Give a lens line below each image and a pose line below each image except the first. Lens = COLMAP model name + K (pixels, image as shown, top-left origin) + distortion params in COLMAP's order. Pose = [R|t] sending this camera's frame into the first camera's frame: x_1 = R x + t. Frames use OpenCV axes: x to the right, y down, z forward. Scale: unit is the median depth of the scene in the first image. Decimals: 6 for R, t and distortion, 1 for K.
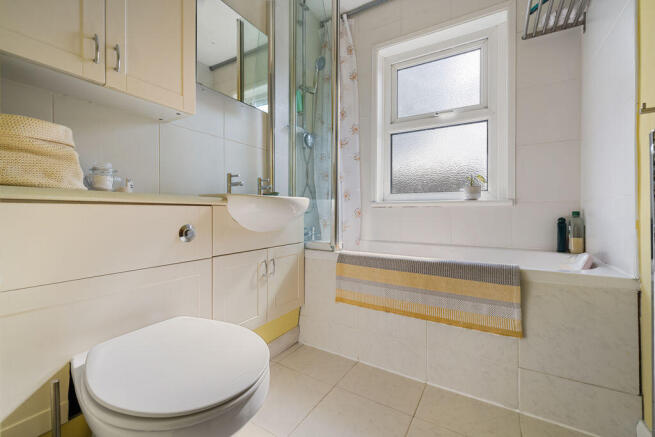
lens RADIAL K [[280.0, 0, 330.0], [0, 280.0, 216.3], [0, 0, 1]] dist [-0.000768, 0.000561]
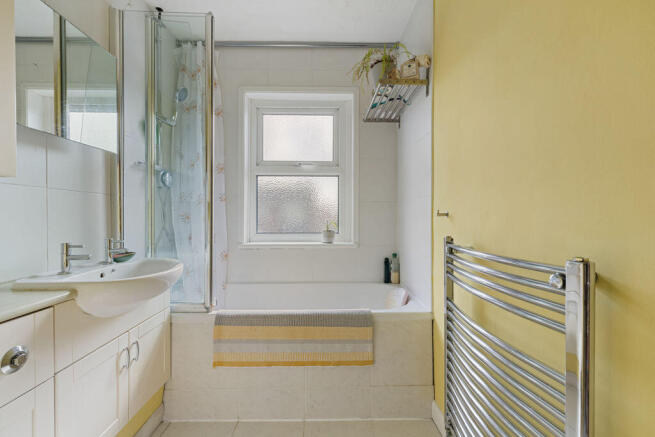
lens RADIAL K [[280.0, 0, 330.0], [0, 280.0, 216.3], [0, 0, 1]] dist [-0.000768, 0.000561]
pose [[0.841230, -0.005893, 0.540645, -0.157419], [0.000311, 0.999946, 0.010415, -0.216710], [-0.540677, -0.008593, 0.841186, -0.011881]]
